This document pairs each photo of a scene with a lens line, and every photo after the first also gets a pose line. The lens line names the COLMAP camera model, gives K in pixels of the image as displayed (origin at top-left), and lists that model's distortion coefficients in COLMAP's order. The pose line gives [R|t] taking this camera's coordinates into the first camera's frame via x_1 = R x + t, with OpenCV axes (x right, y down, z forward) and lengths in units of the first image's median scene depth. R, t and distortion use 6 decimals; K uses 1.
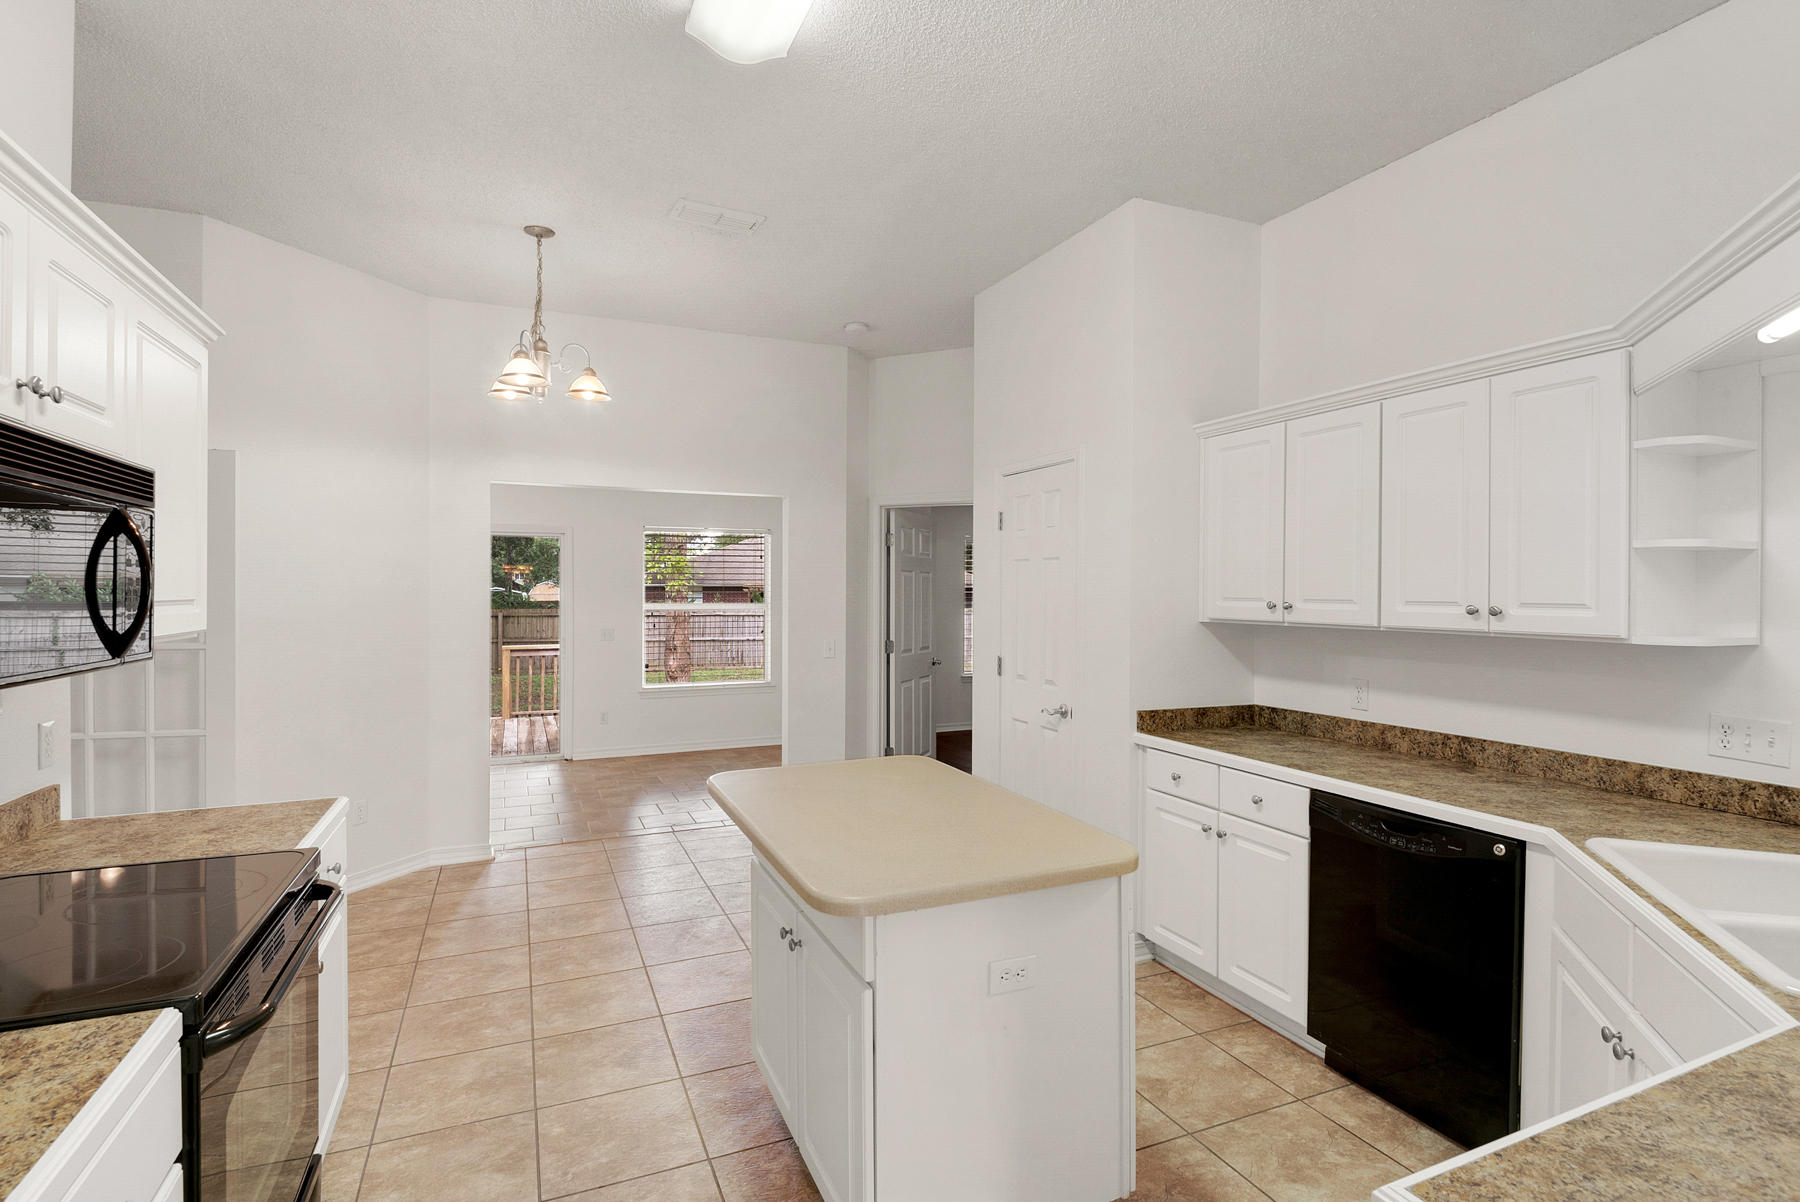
lens RADIAL K [[861.1, 0, 887.7], [0, 861.1, 596.7], [0, 0, 1]] dist [0.010223, -0.004430]
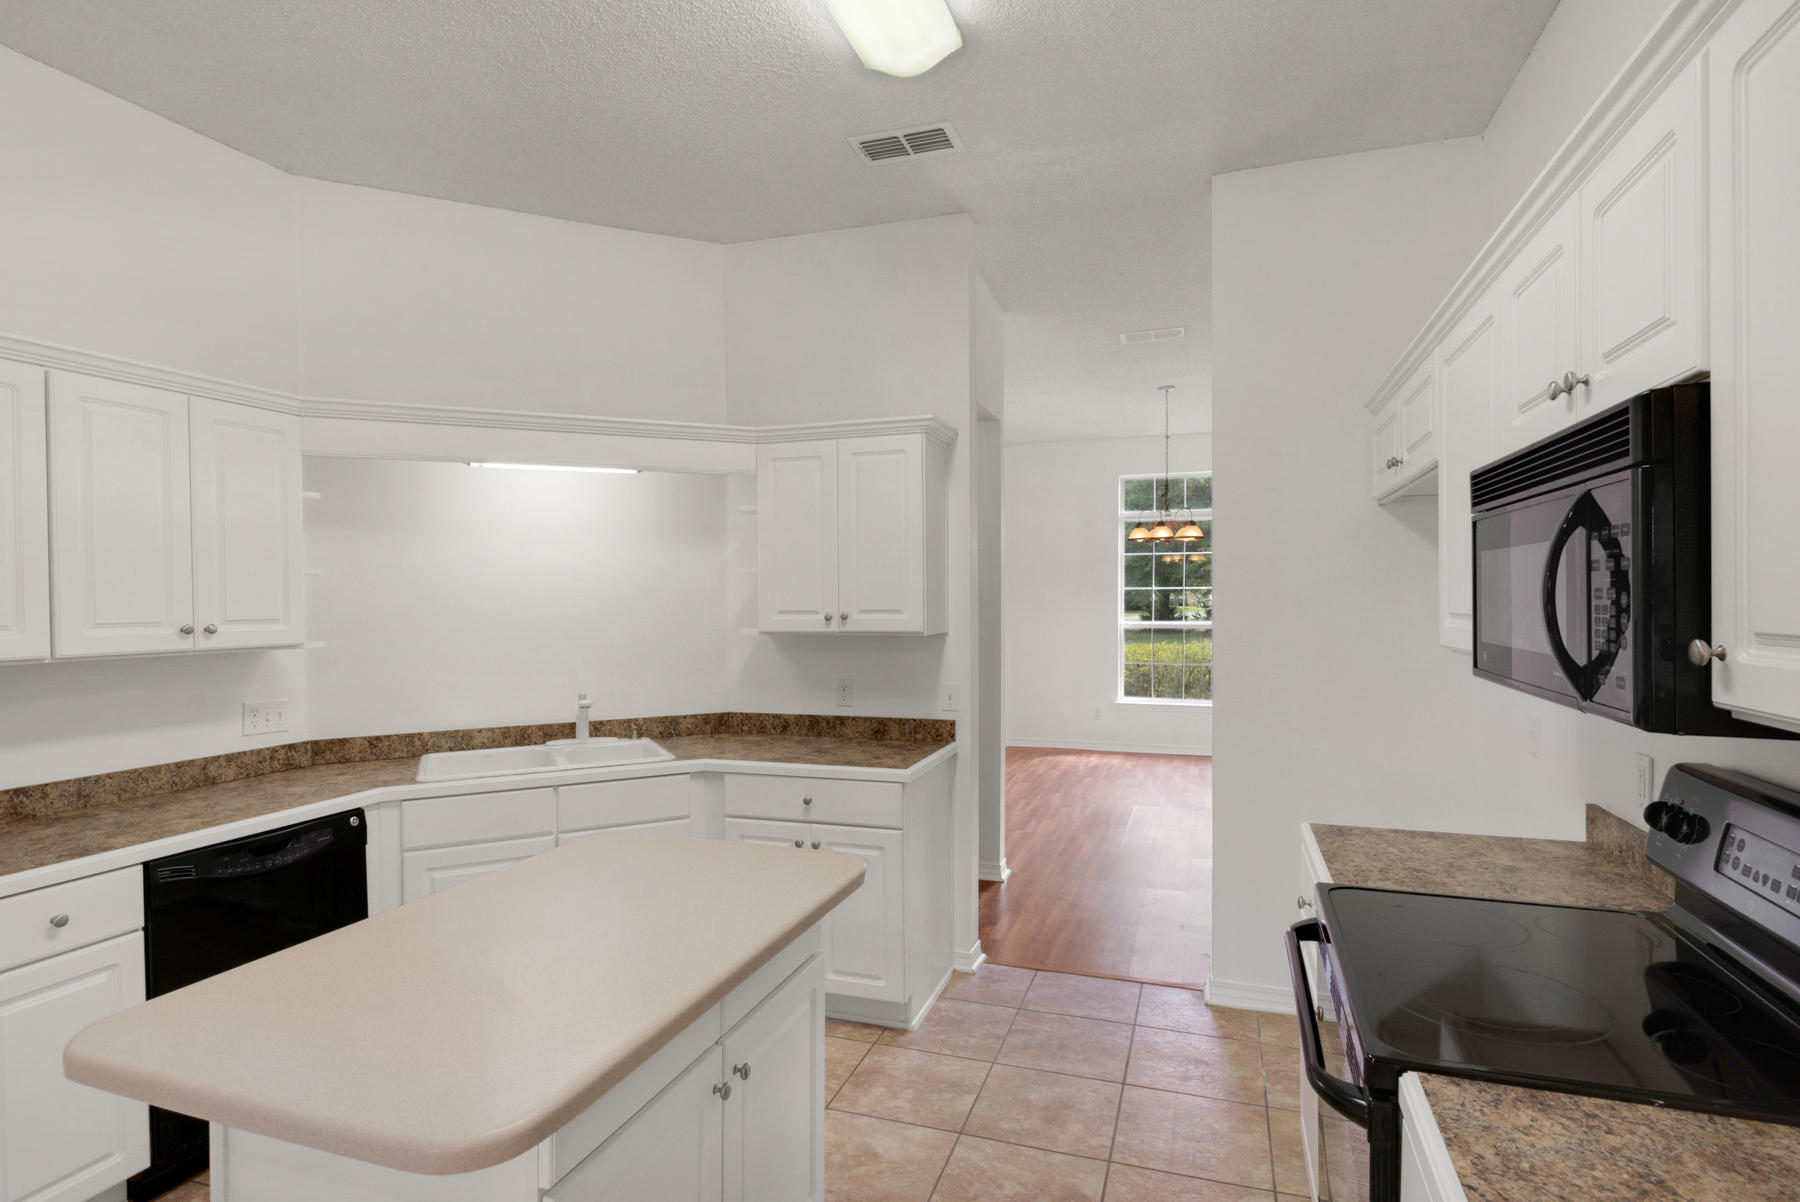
lens RADIAL K [[918.9, 0, 900.6], [0, 918.9, 609.5], [0, 0, 1]] dist [0.011113, -0.002506]
pose [[-0.740648, -0.005218, 0.671873, -0.565728], [0.013931, 0.999636, 0.023120, -0.017970], [-0.671749, 0.026484, -0.740306, 1.118126]]
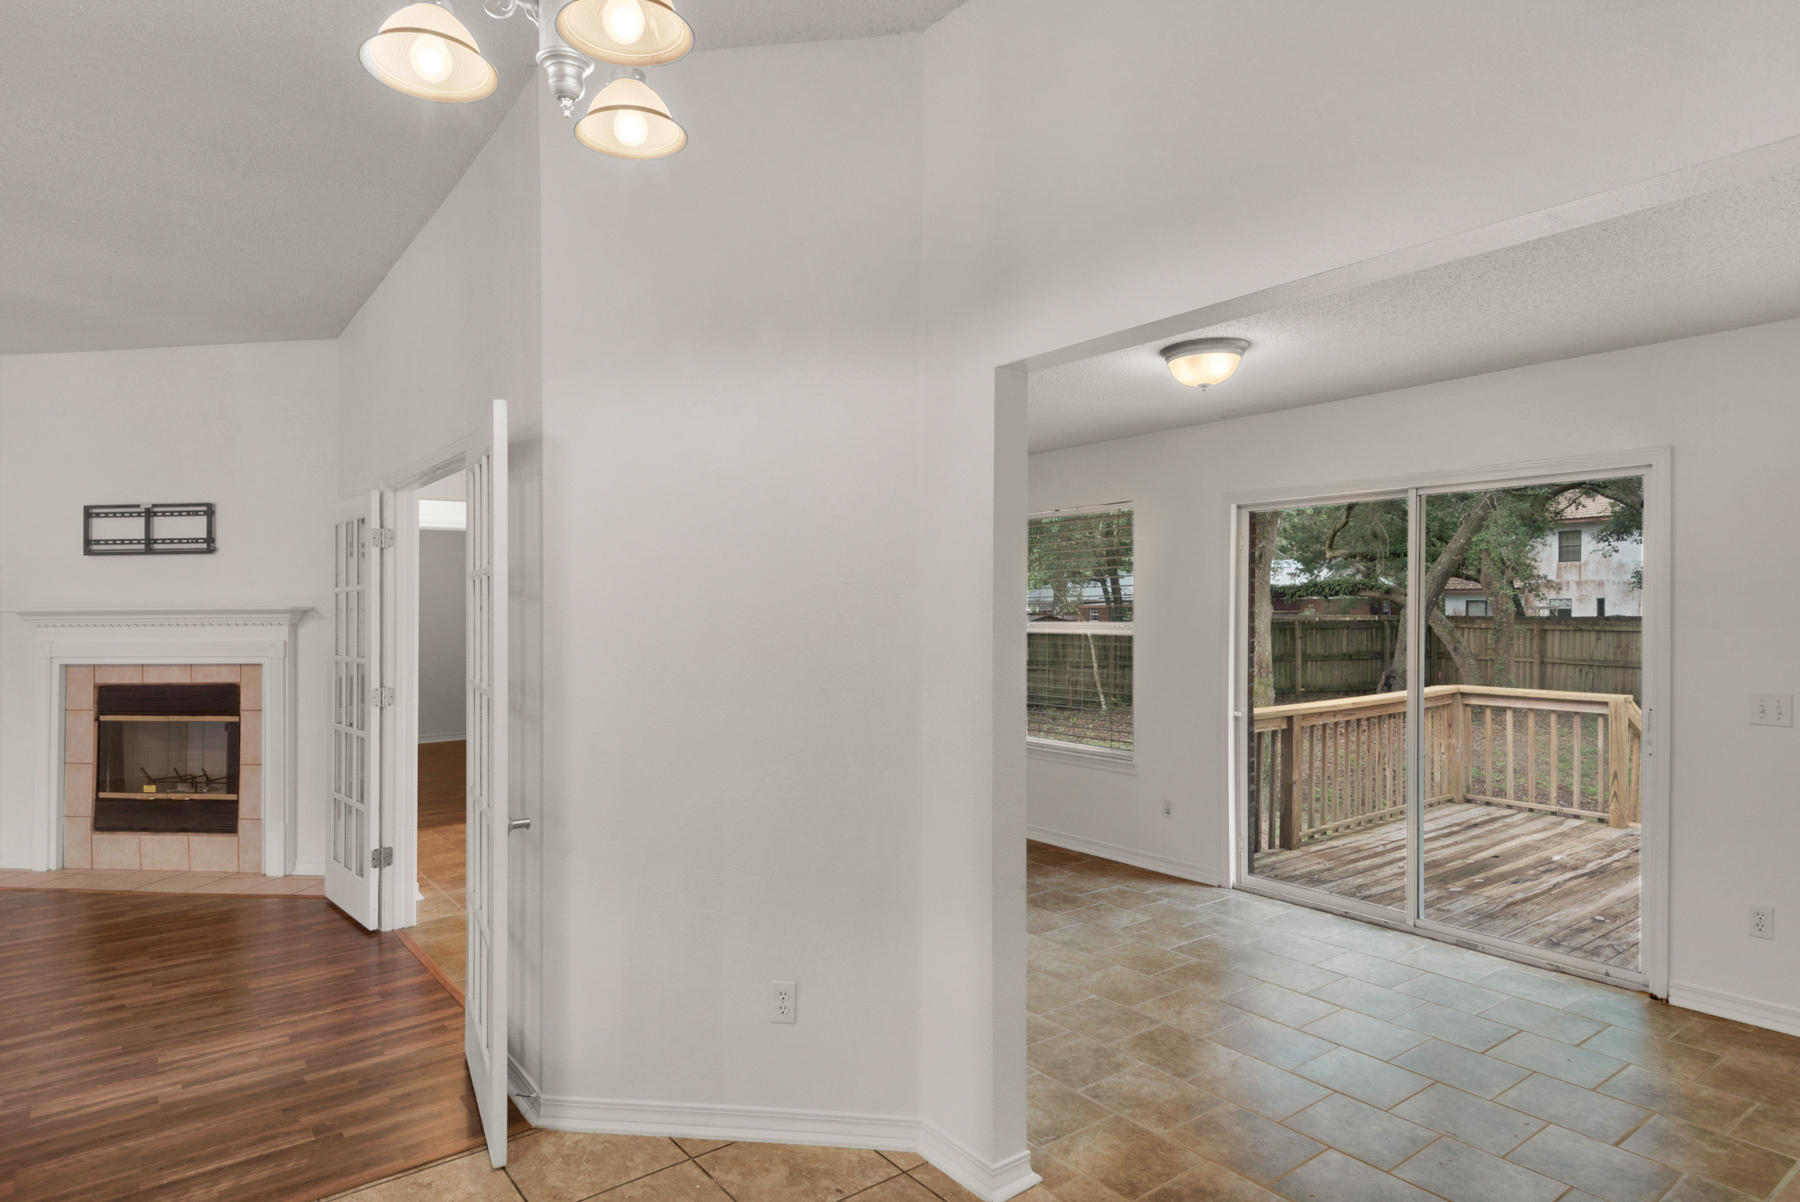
lens RADIAL K [[1016.7, 0, 911.6], [0, 1016.7, 610.0], [0, 0, 1]] dist [0.008605, 0.001542]
pose [[0.240750, 0.003212, -0.970582, 0.081254], [0.004540, 0.999980, 0.004435, -0.015870], [0.970576, -0.005475, 0.240731, 1.394705]]
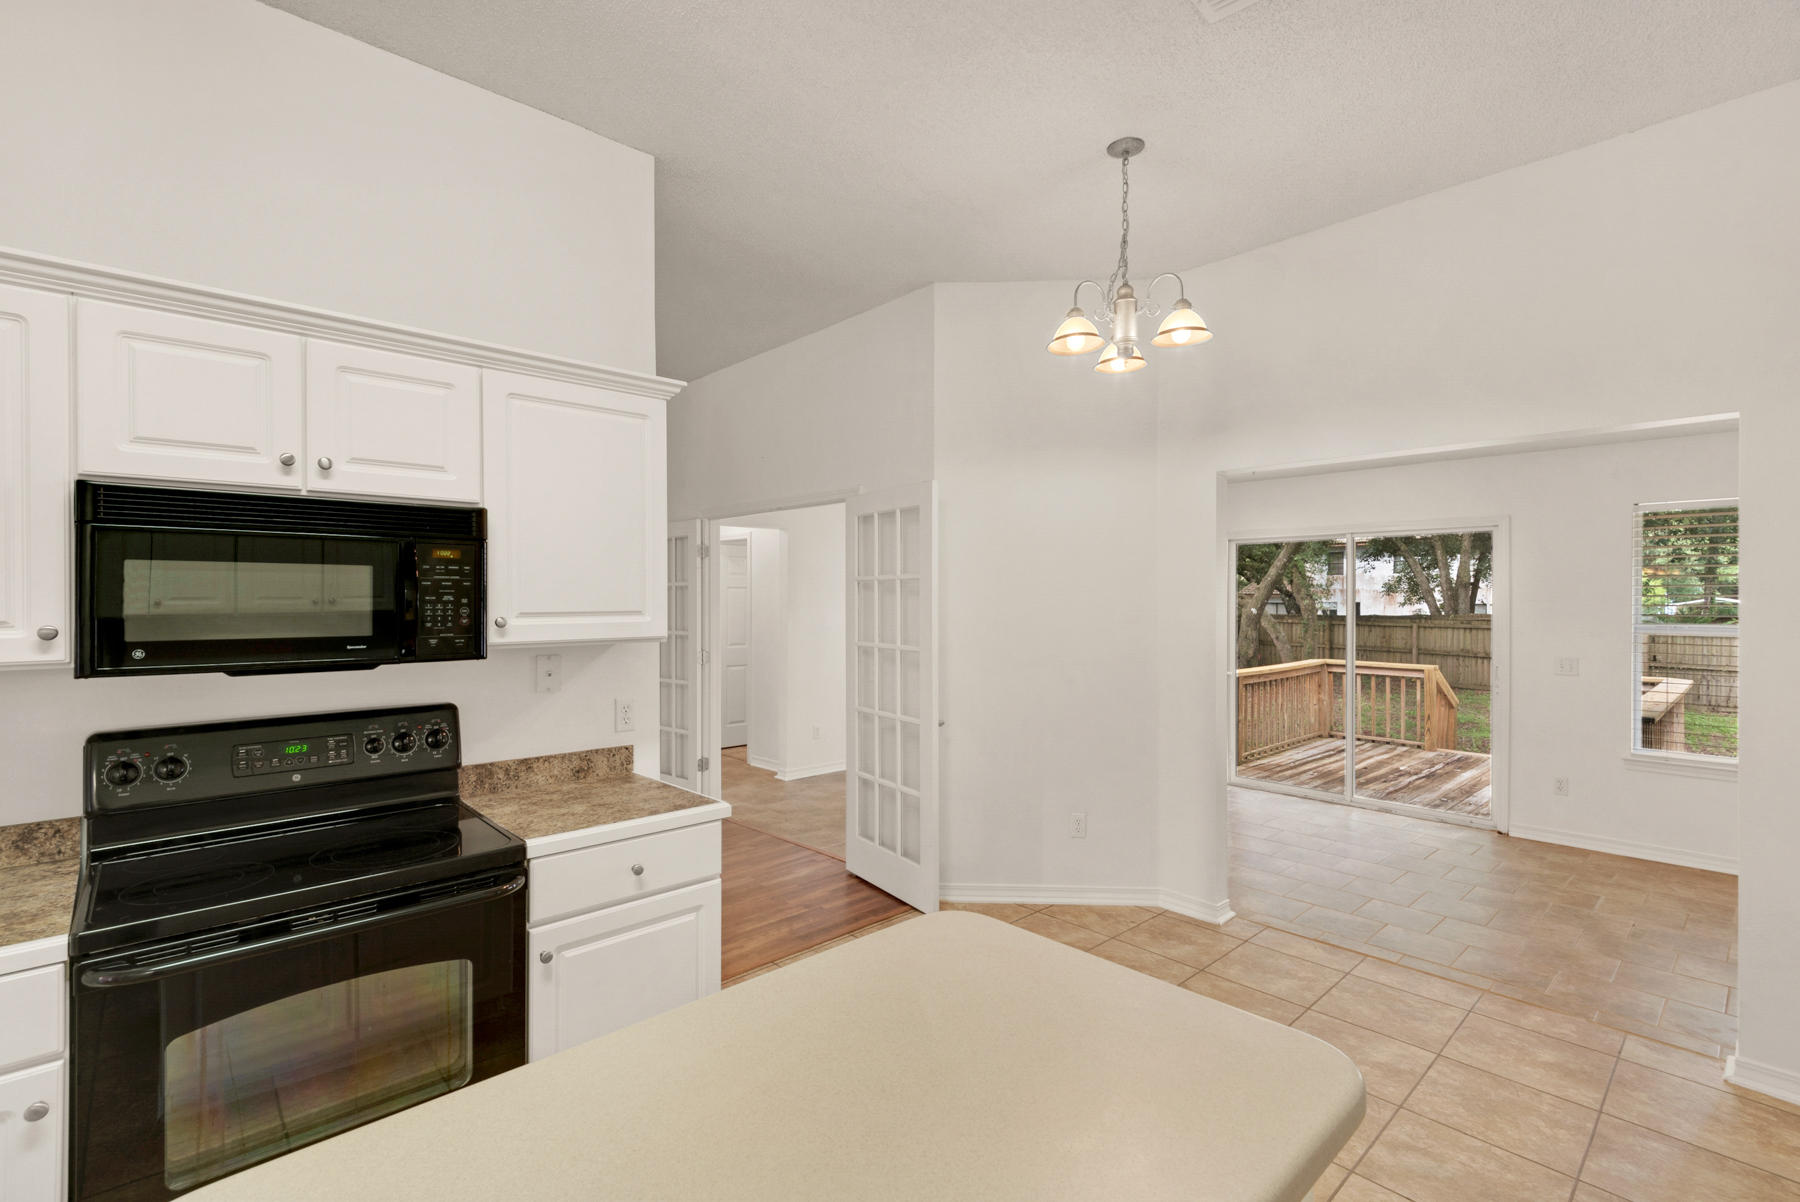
lens RADIAL K [[816.9, 0, 908.4], [0, 816.9, 607.9], [0, 0, 1]] dist [0.001875, -0.000404]
pose [[0.340557, 0.010104, -0.940170, 0.305029], [-0.008789, 0.999933, 0.007562, -0.010593], [0.940183, 0.005687, 0.340623, 0.741519]]
